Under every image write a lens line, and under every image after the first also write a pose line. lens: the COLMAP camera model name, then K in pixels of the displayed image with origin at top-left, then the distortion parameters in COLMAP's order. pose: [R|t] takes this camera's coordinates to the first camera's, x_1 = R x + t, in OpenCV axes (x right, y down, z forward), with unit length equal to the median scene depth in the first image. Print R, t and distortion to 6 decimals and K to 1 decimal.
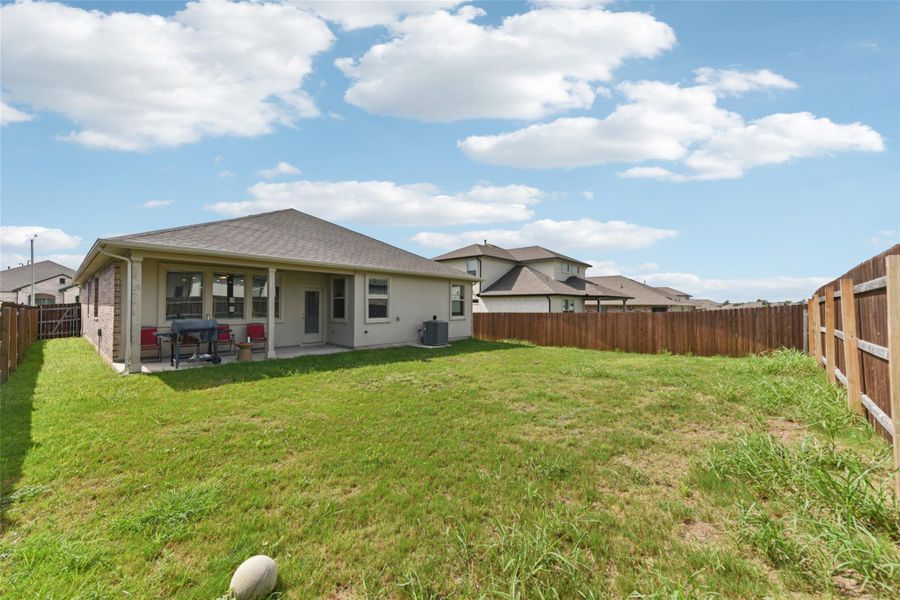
lens RADIAL K [[354.3, 0, 444.7], [0, 354.3, 298.1], [0, 0, 1]] dist [0.010289, -0.000163]
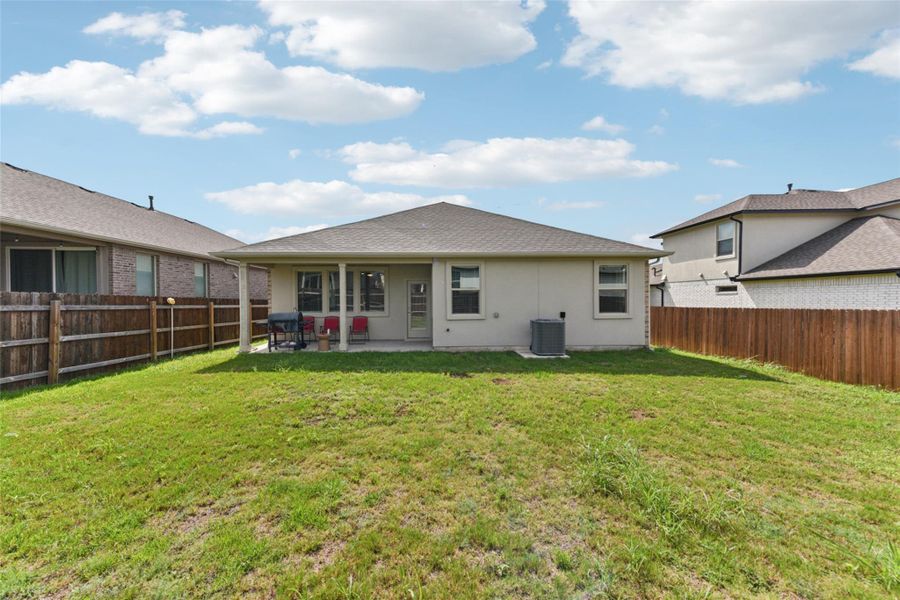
lens RADIAL K [[354.3, 0, 444.7], [0, 354.3, 298.1], [0, 0, 1]] dist [0.010289, -0.000163]
pose [[0.682260, -0.010273, -0.731037, 0.348047], [0.025843, 0.999615, 0.010072, 0.010253], [0.730652, -0.025764, 0.682263, 0.386030]]
